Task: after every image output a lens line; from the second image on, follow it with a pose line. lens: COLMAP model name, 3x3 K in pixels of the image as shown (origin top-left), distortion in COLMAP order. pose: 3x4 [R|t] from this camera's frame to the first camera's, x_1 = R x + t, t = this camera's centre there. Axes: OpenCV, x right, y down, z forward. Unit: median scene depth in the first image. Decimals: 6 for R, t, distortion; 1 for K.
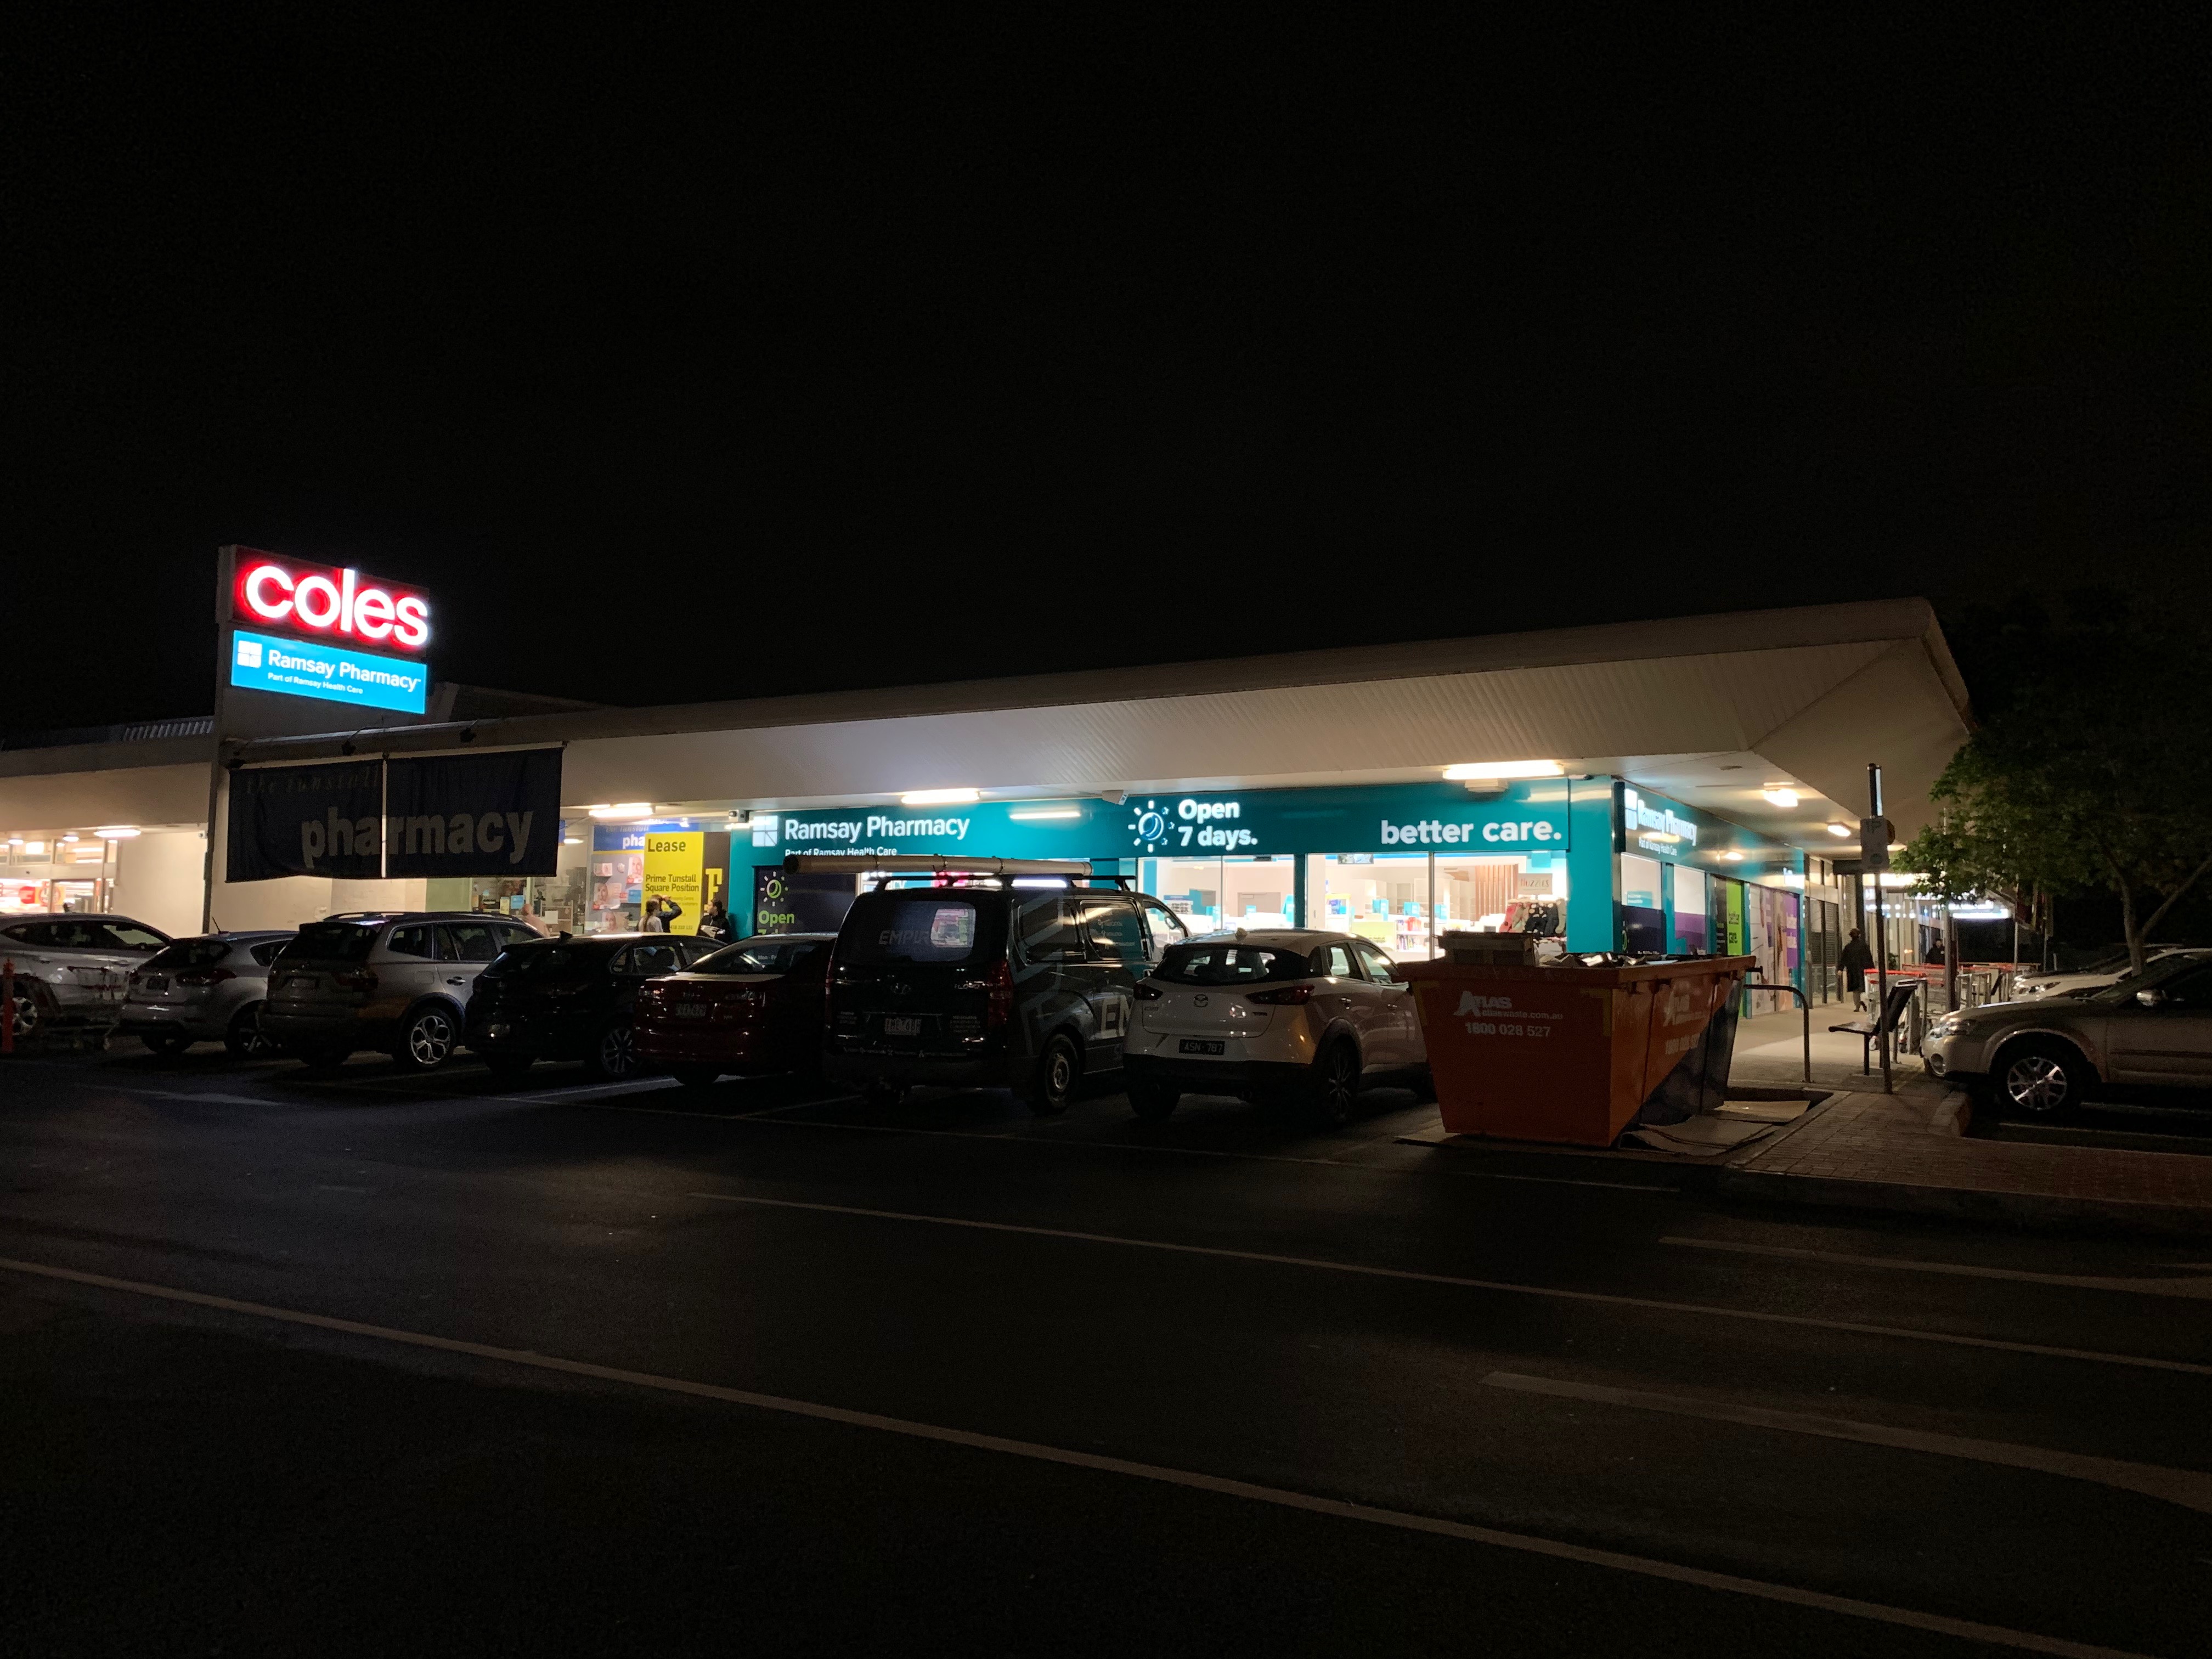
lens RADIAL K [[1664.7, 0, 1106.0], [0, 1664.7, 829.5], [0, 0, 1]] dist [0.055631, -0.001368]
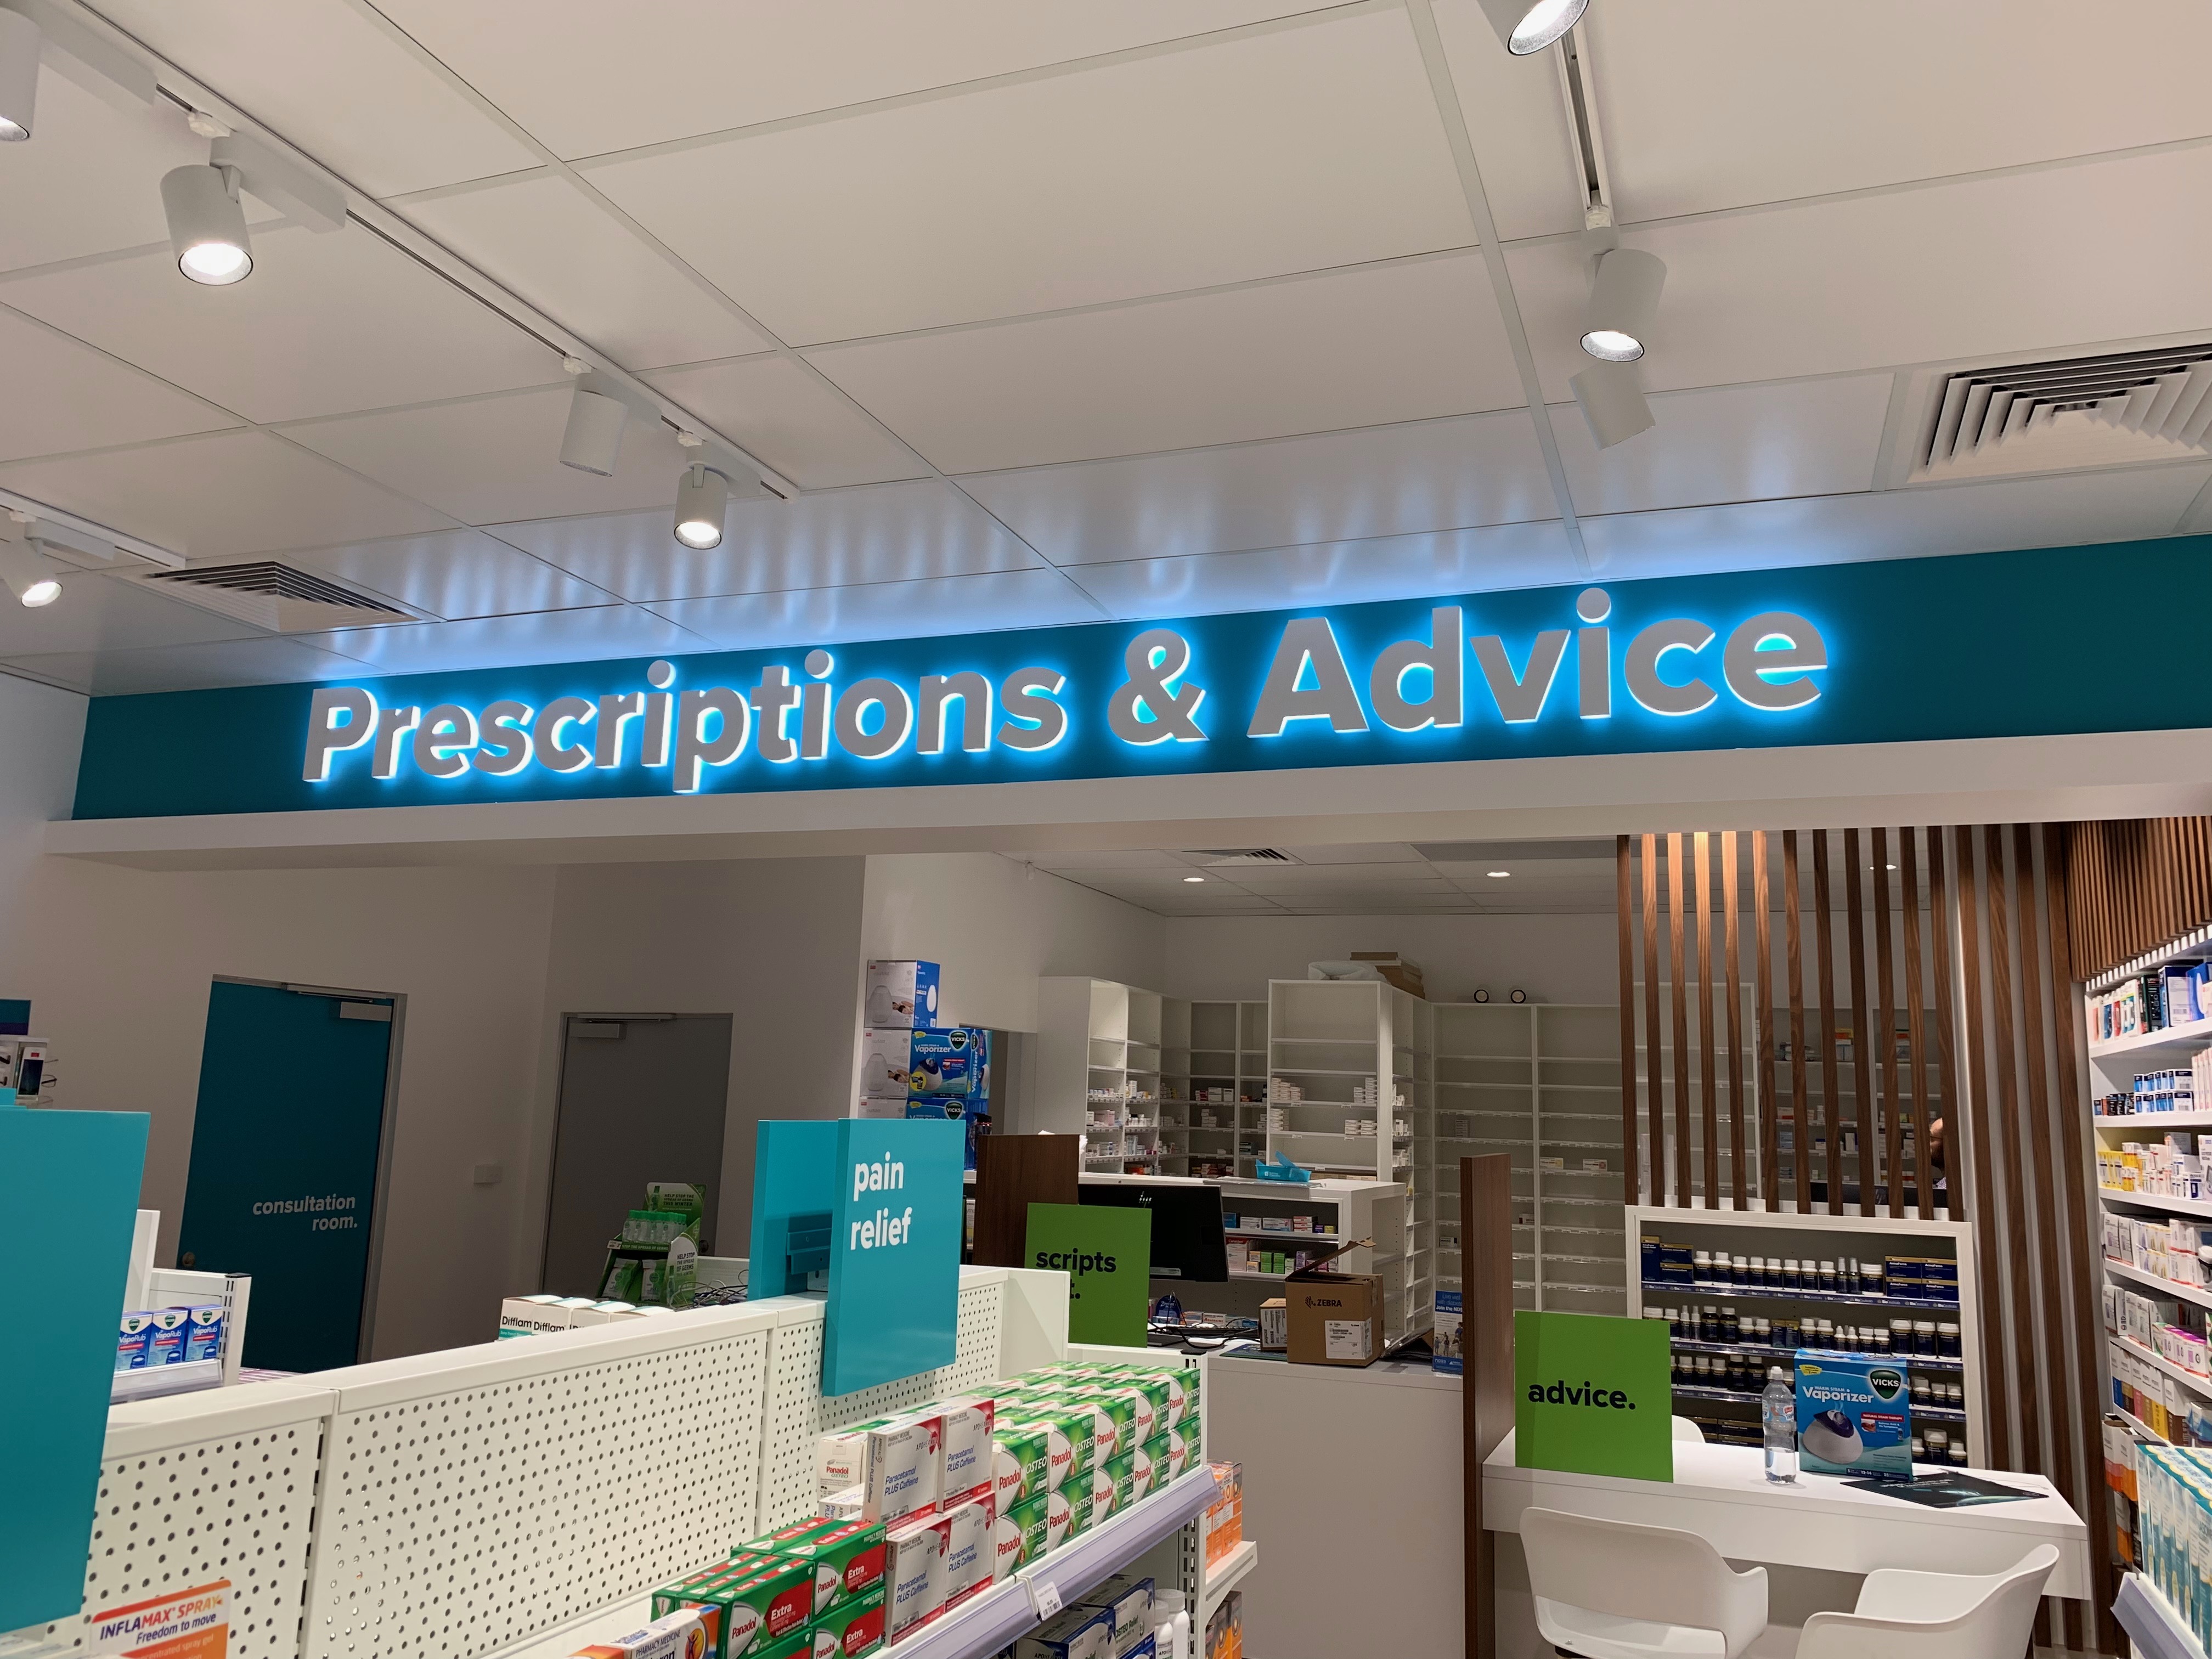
lens RADIAL K [[1664.7, 0, 1106.0], [0, 1664.7, 829.5], [0, 0, 1]] dist [0.055631, -0.001368]
pose [[0.986152, 0.048026, 0.158737, 0.169107], [-0.032775, 0.994712, -0.097337, 0.046839], [-0.162572, 0.090786, 0.982511, 1.081242]]
